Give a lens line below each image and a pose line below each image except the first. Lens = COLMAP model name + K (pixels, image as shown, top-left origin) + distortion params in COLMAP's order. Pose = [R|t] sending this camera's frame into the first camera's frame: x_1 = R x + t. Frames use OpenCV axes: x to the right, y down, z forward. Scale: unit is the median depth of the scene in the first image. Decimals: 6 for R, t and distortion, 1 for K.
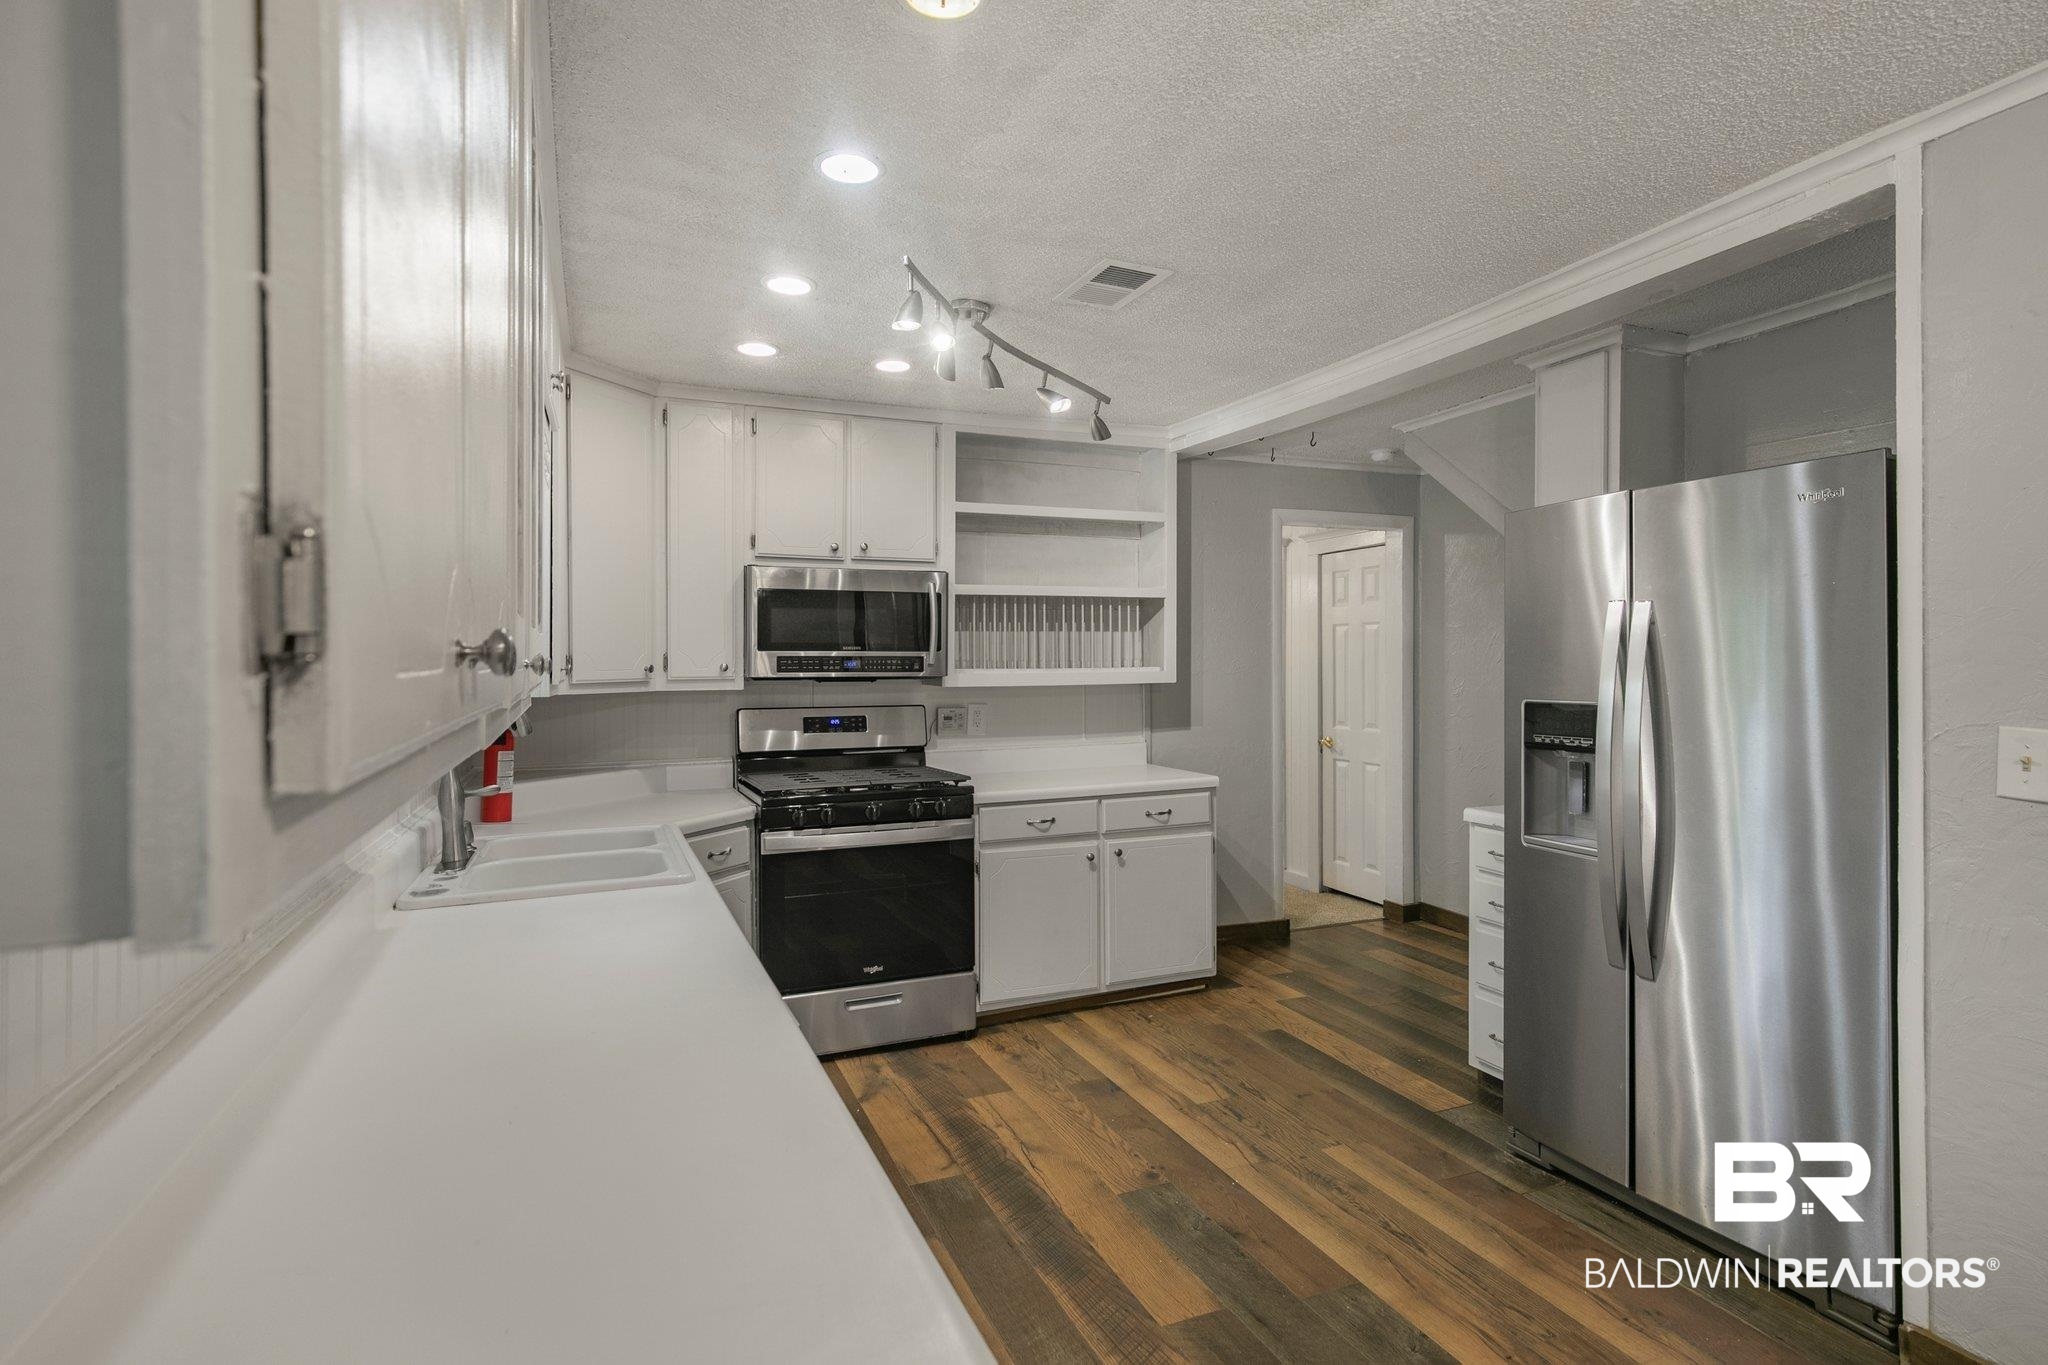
lens RADIAL K [[1015.7, 0, 1019.2], [0, 1015.7, 657.4], [0, 0, 1]] dist [-0.001563, -0.000068]
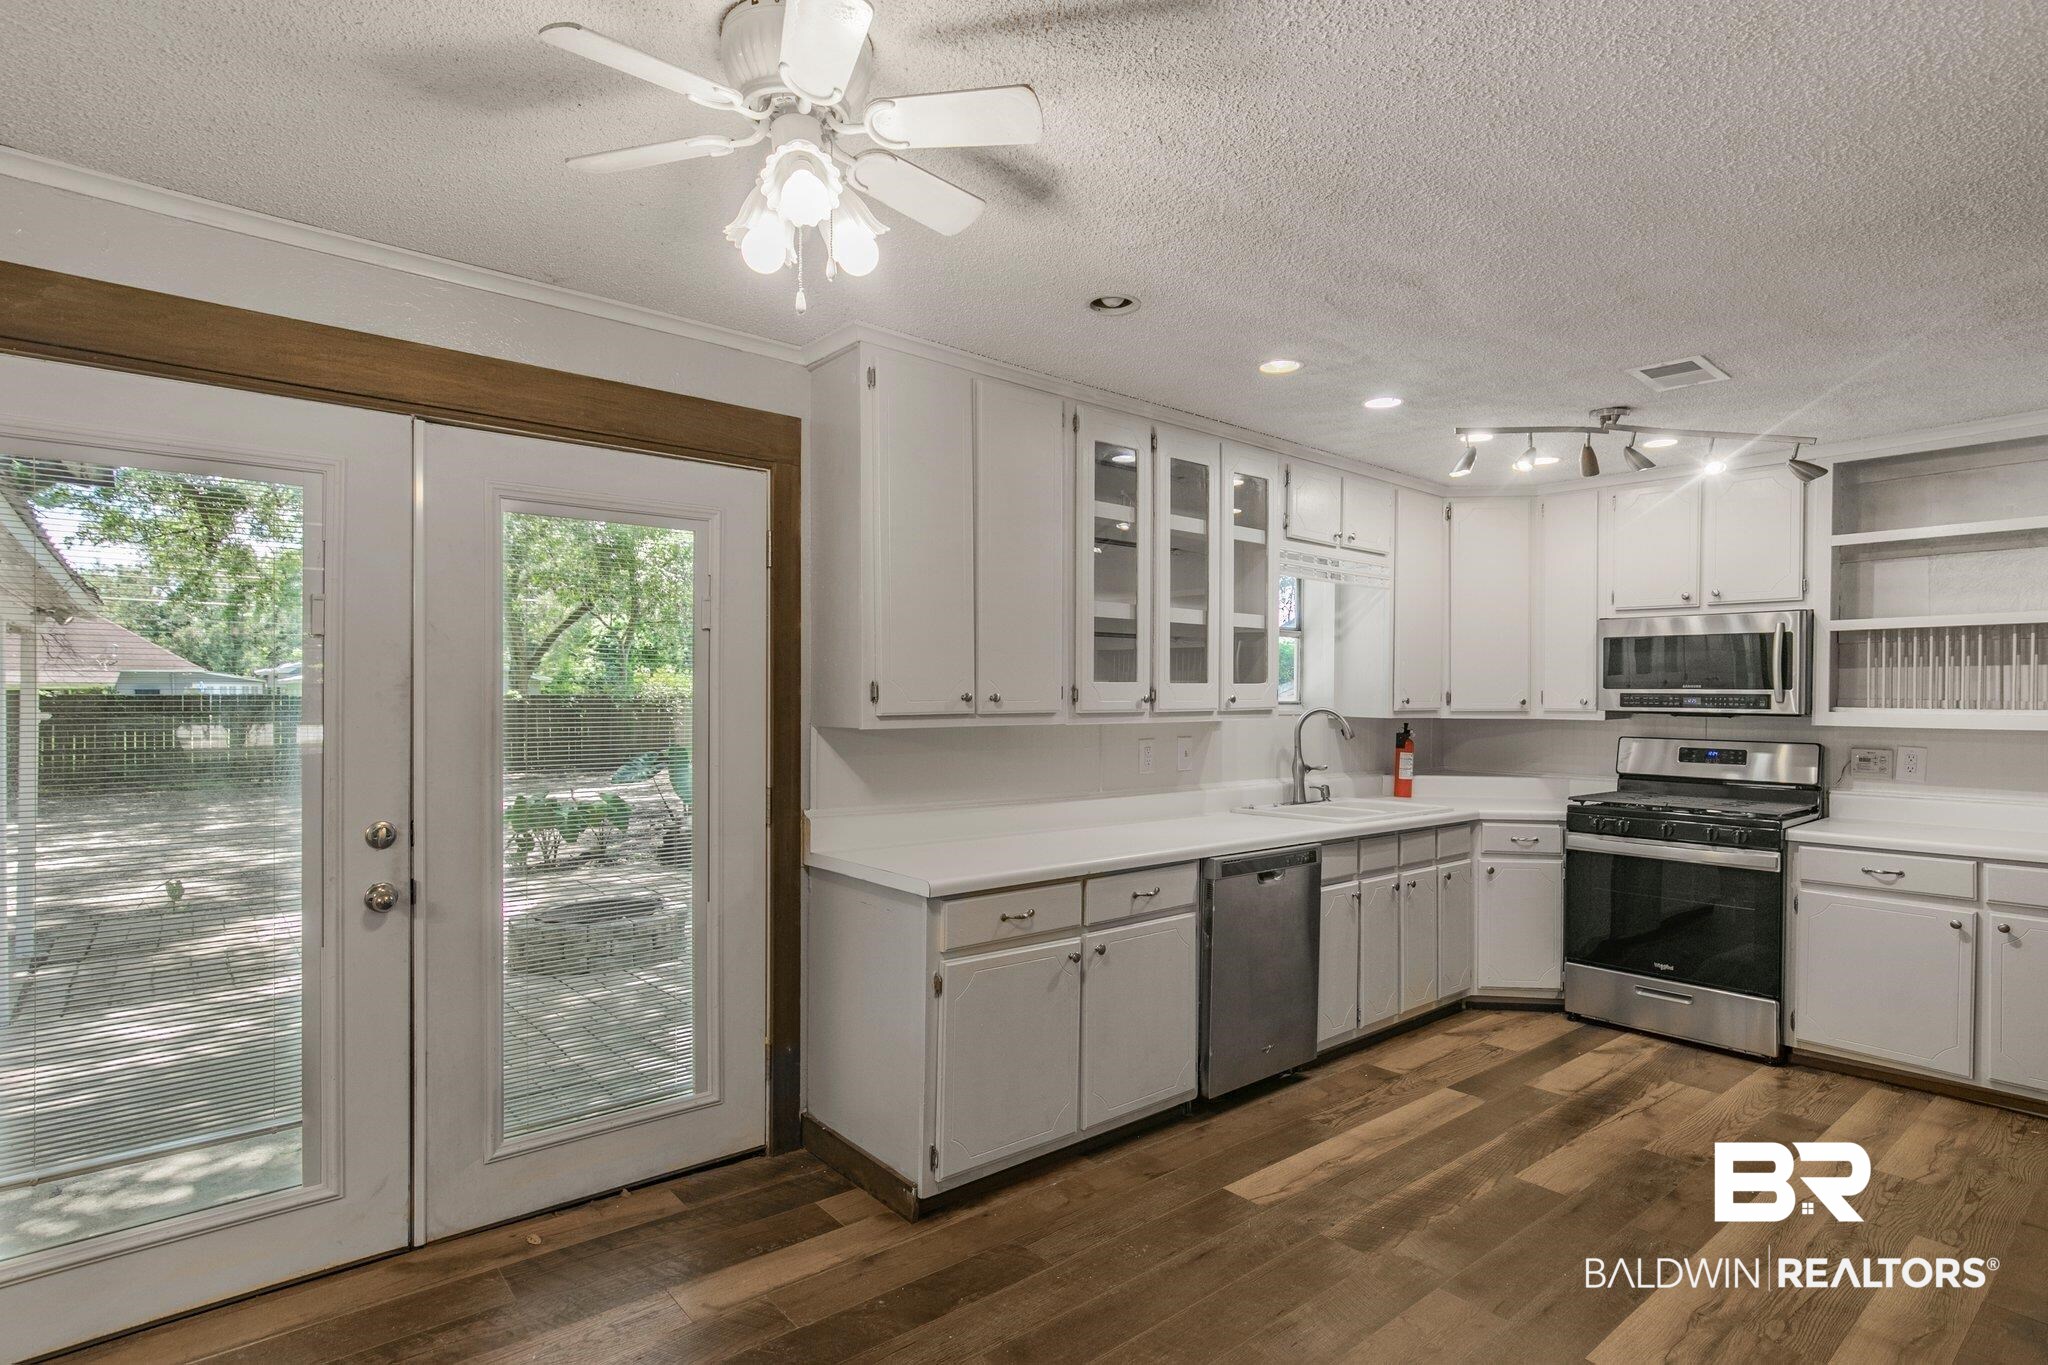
lens RADIAL K [[1042.0, 0, 1024.0], [0, 1042.0, 682.5], [0, 0, 1]] dist [0.000032, 0.000237]
pose [[0.299968, -0.002694, -0.953945, 0.714912], [-0.003294, 0.999987, -0.003860, -0.006670], [0.953943, 0.004300, 0.299956, -0.041687]]
